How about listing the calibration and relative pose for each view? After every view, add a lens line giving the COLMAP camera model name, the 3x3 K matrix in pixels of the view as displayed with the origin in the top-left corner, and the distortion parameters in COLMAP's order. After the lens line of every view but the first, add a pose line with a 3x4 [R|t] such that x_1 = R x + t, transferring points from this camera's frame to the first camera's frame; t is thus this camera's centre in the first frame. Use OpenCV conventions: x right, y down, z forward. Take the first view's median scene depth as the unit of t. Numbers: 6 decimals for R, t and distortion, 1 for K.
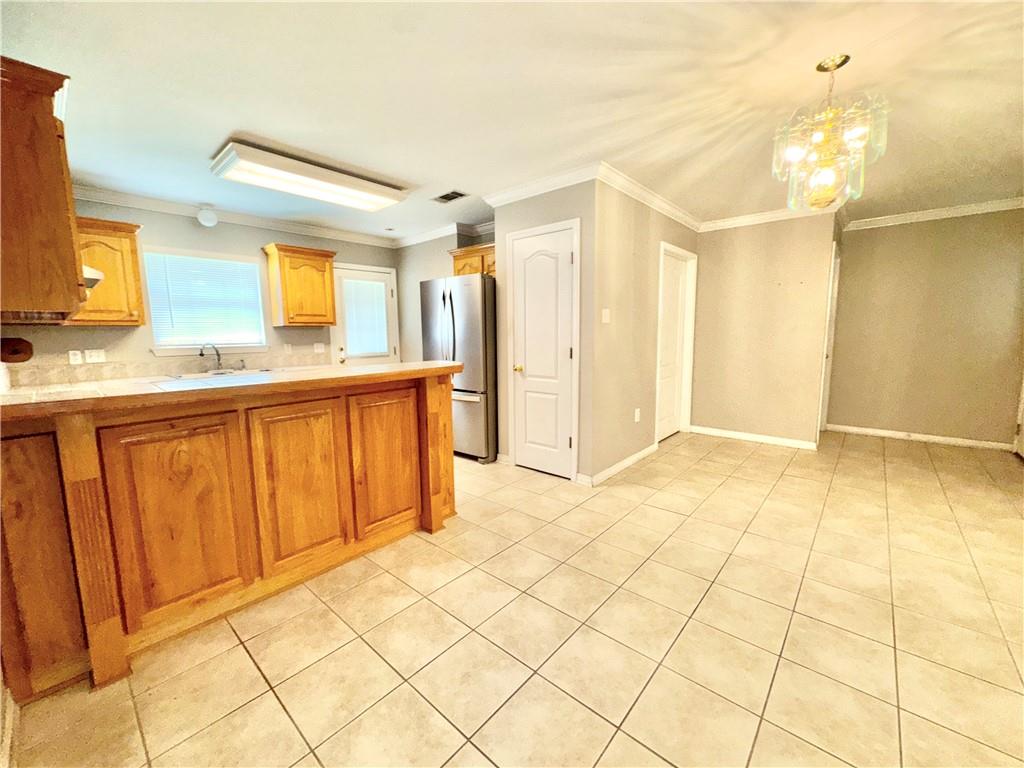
lens RADIAL K [[409.4, 0, 512.0], [0, 409.4, 382.4], [0, 0, 1]] dist [-0.001068, 0.000671]
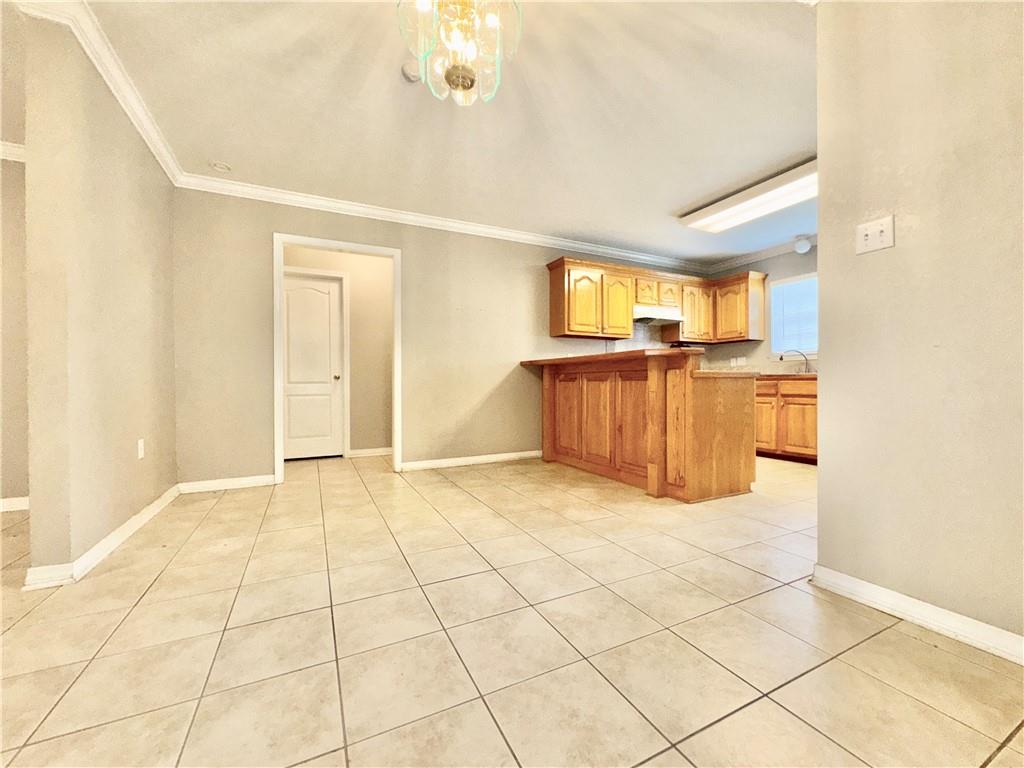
lens RADIAL K [[409.4, 0, 516.8], [0, 409.4, 388.3], [0, 0, 1]] dist [-0.001068, 0.000671]
pose [[-0.372288, 0.028021, -0.927694, 0.688857], [-0.102301, 0.992215, 0.071024, 0.013392], [0.922462, 0.121346, -0.366523, 0.705193]]
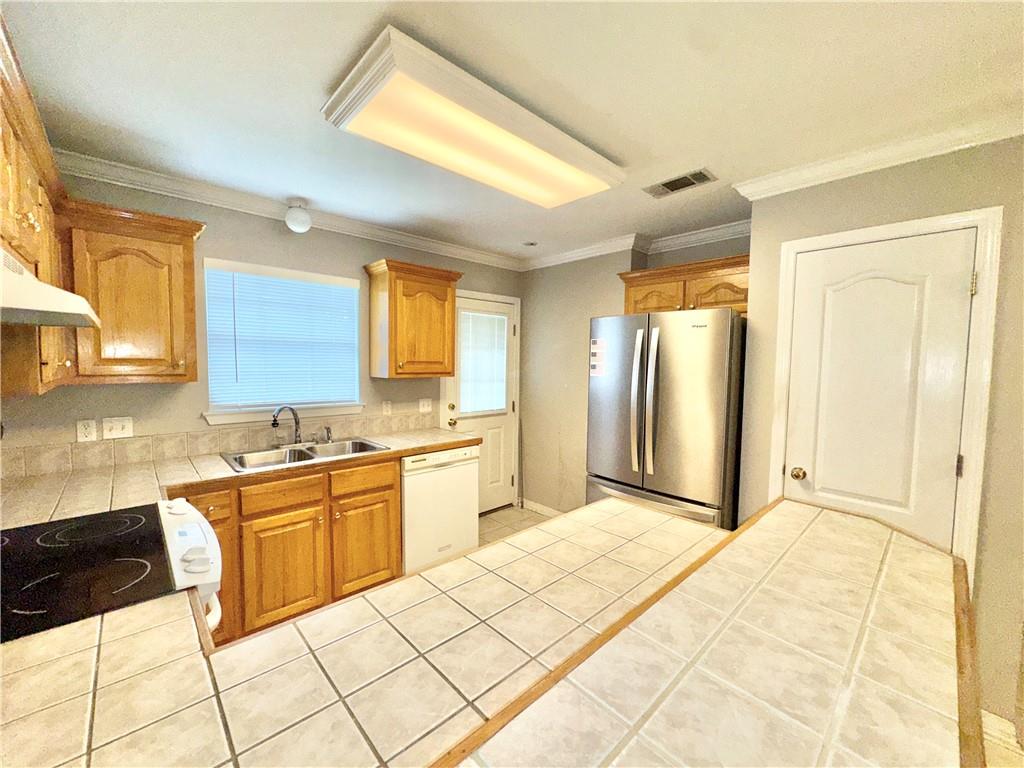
lens RADIAL K [[409.4, 0, 514.9], [0, 409.4, 382.1], [0, 0, 1]] dist [-0.001068, 0.000671]
pose [[0.995021, 0.032501, -0.094219, -0.312564], [-0.039054, 0.996882, -0.068567, -0.102903], [0.091697, 0.071906, 0.993187, 0.376163]]
